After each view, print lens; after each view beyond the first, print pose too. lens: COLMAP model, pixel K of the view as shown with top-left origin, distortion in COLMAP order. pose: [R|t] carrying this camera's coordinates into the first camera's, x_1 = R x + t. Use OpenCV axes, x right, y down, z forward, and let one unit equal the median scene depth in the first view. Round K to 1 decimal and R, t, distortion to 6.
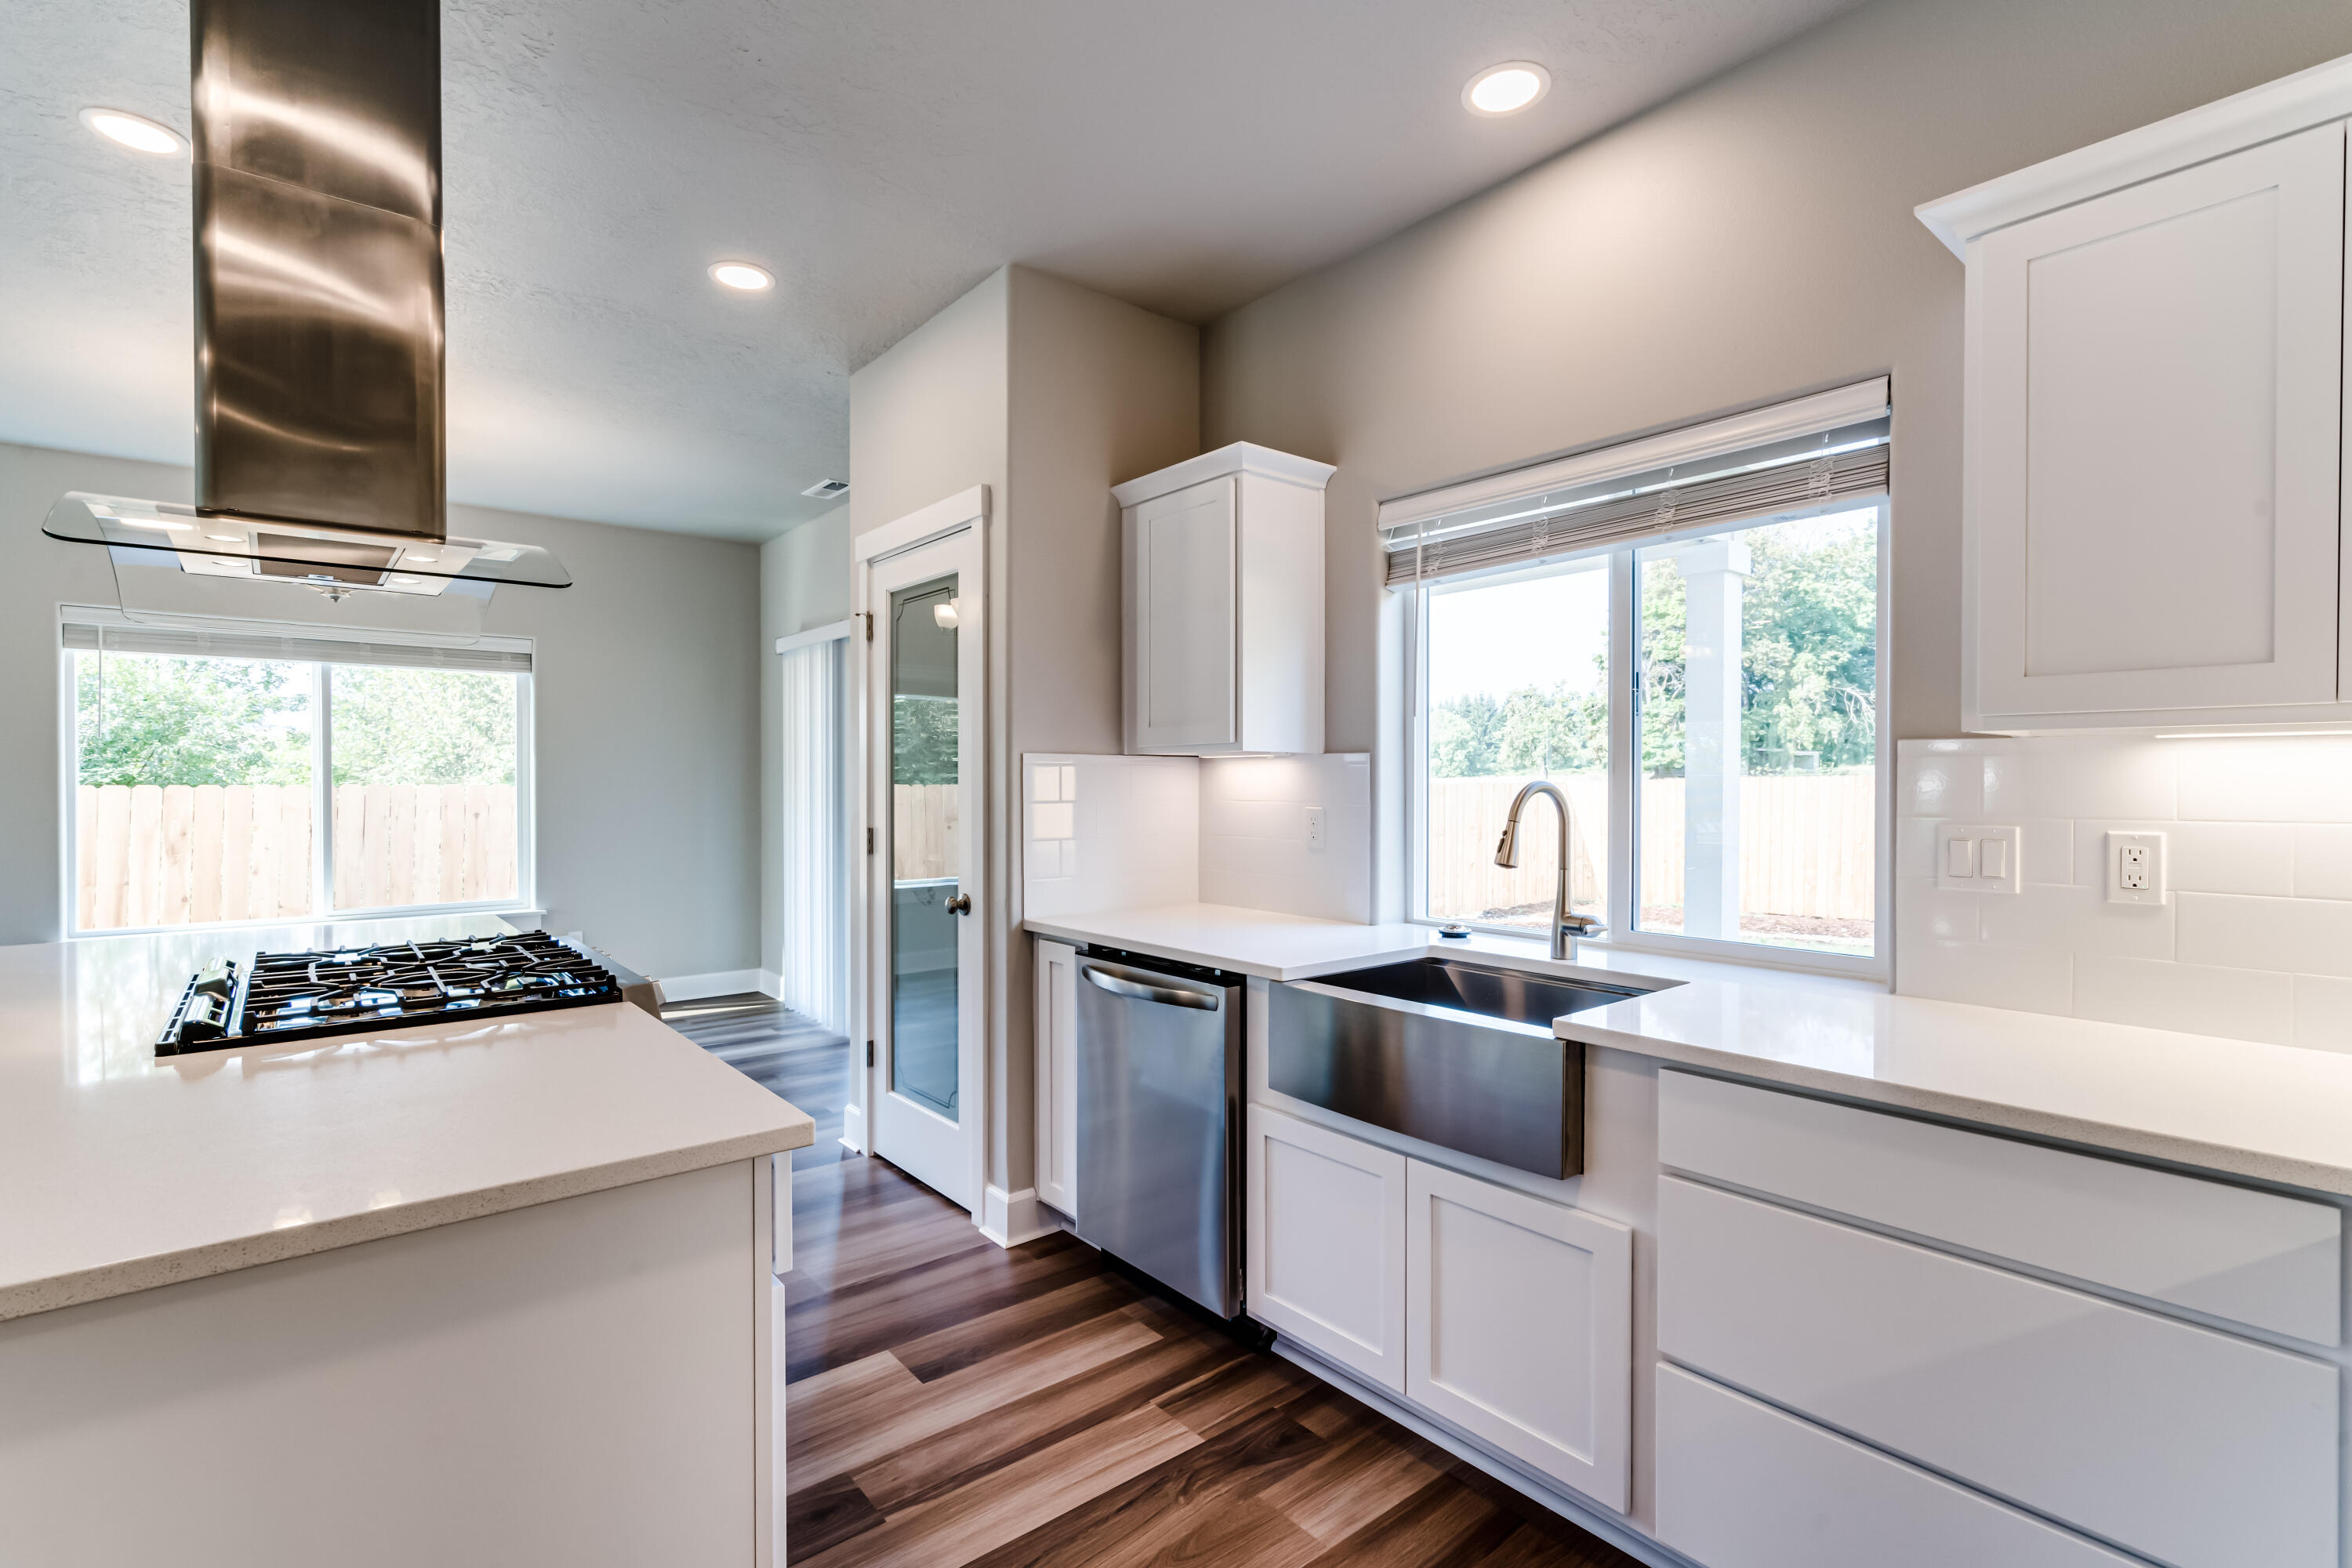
lens RADIAL K [[1084.6, 0, 1171.0], [0, 1084.6, 789.5], [0, 0, 1]] dist [0.001102, 0.000446]
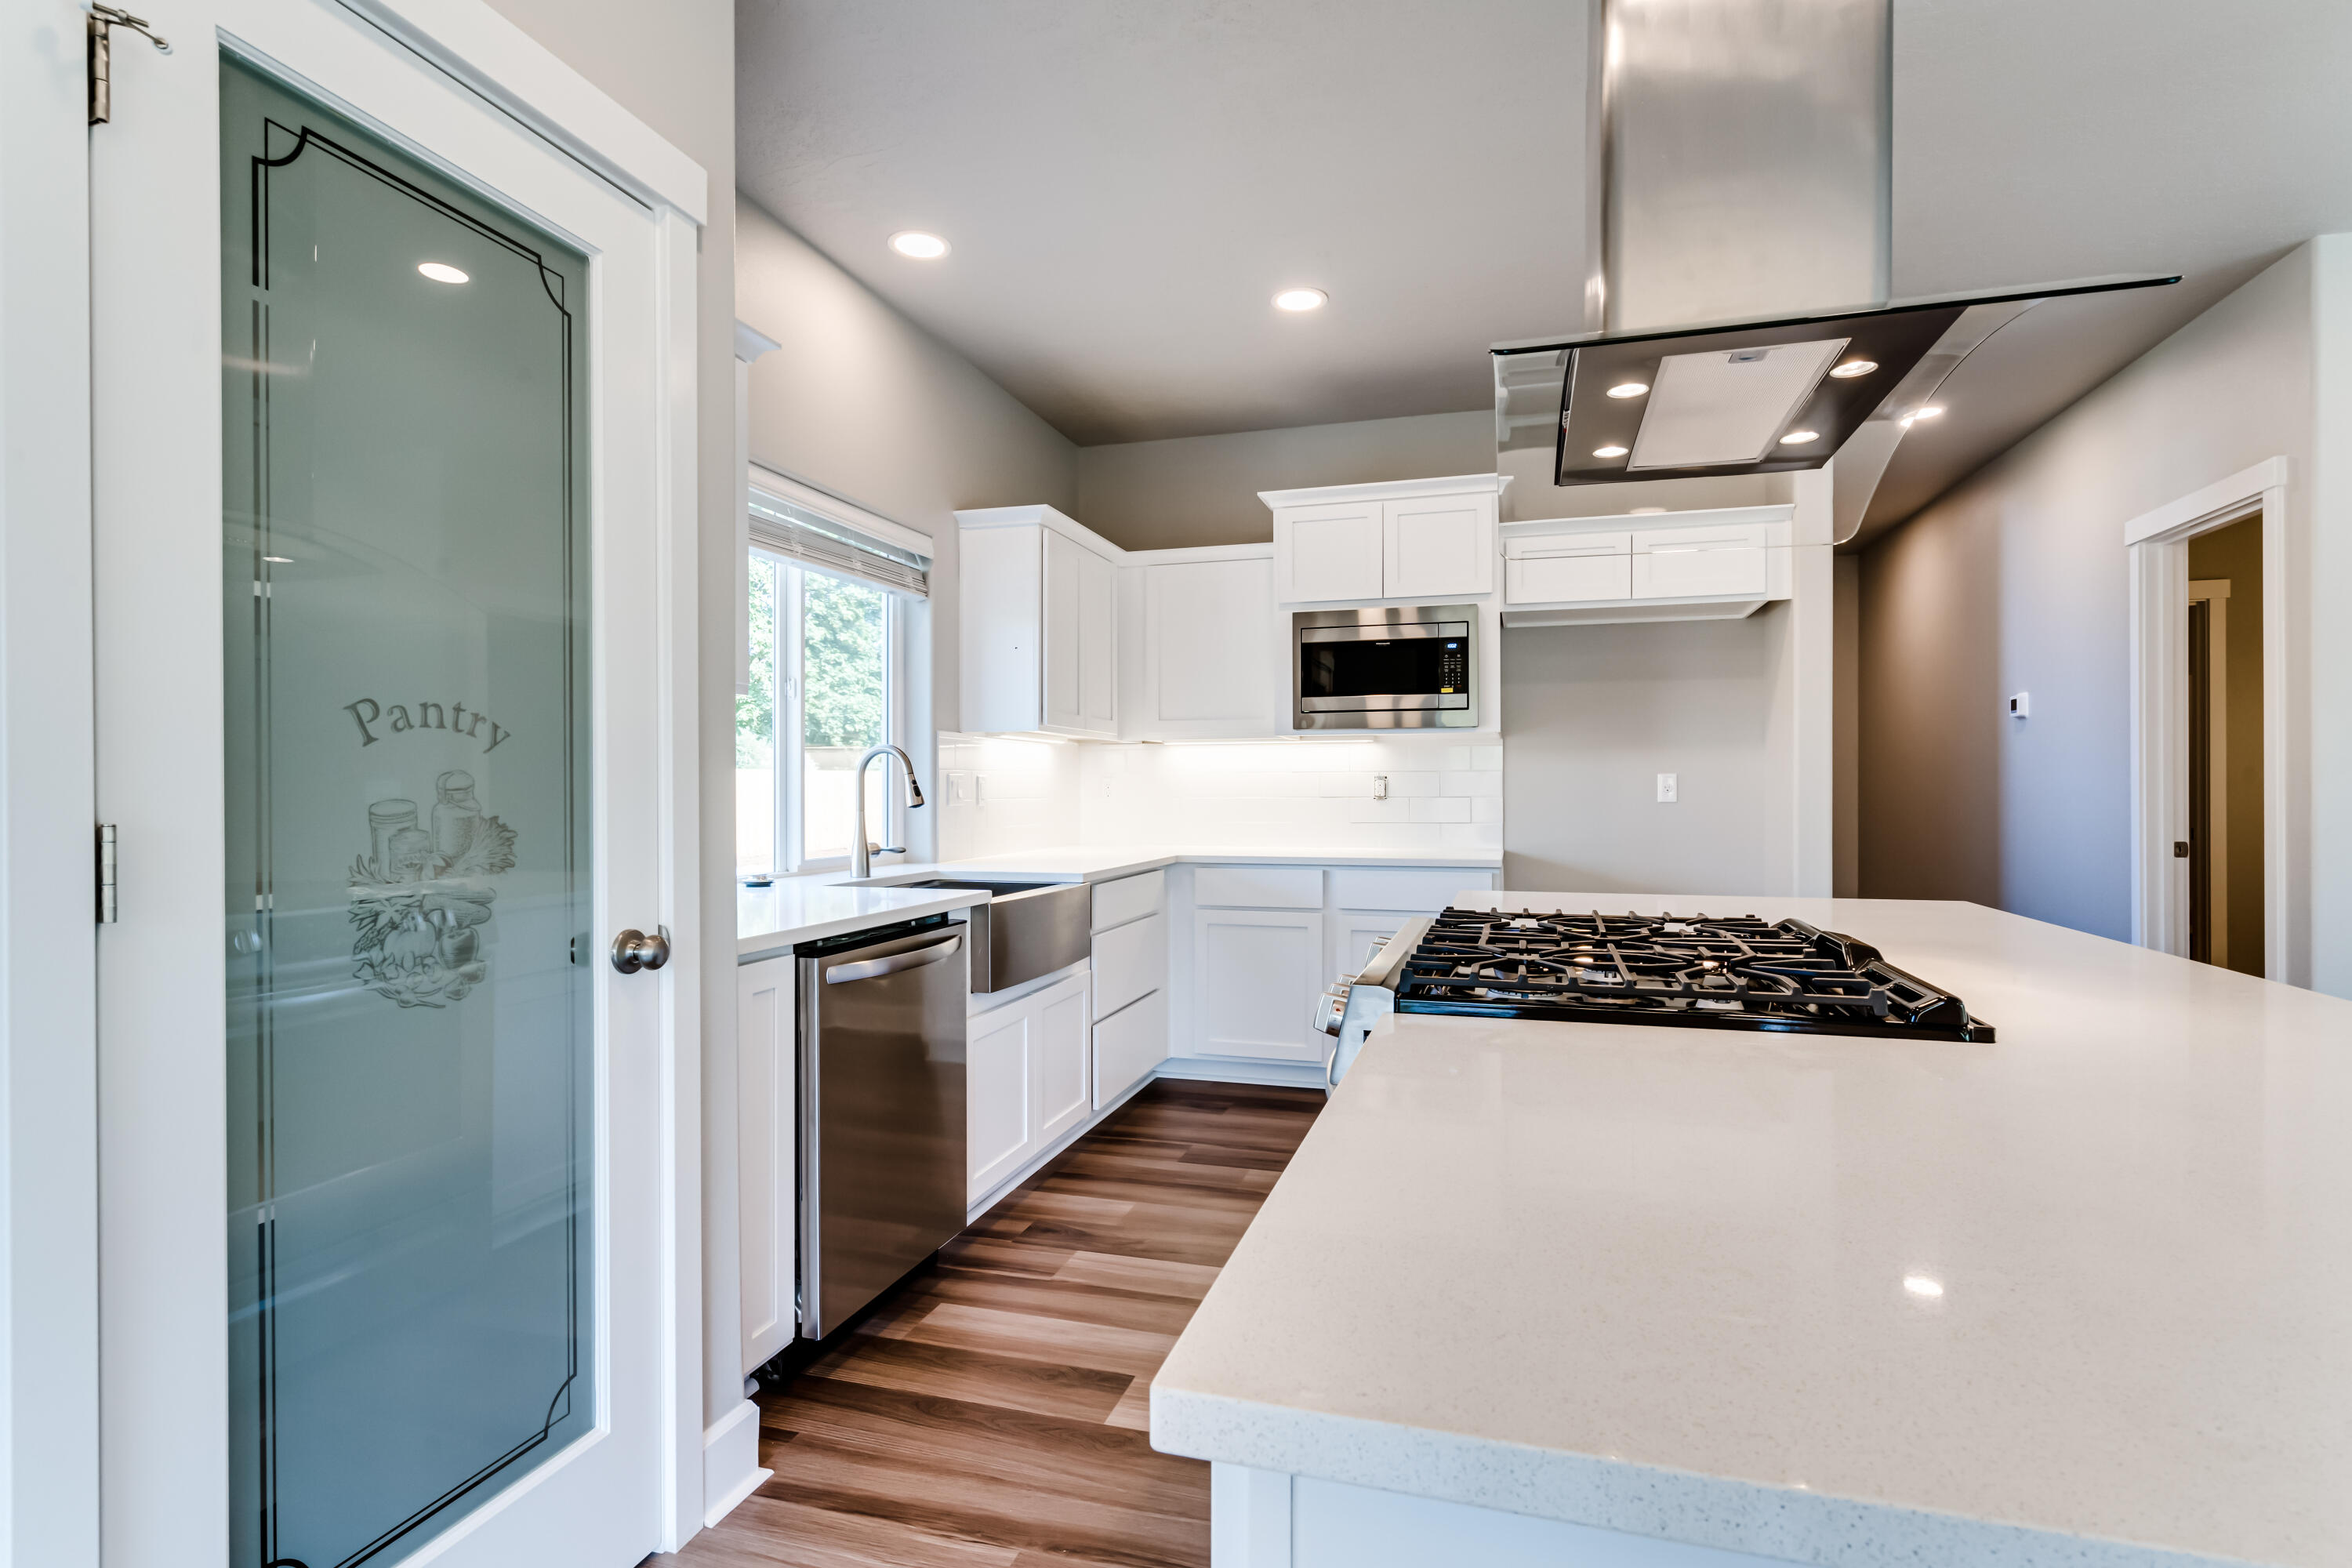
lens RADIAL K [[1131.2, 0, 1176.7], [0, 1131.2, 785.4], [0, 0, 1]] dist [0.002056, 0.000777]
pose [[-0.552754, 0.003060, 0.833339, -0.995349], [0.008079, 0.999966, 0.001687, 0.041783], [-0.833305, 0.007665, -0.552760, 1.415449]]
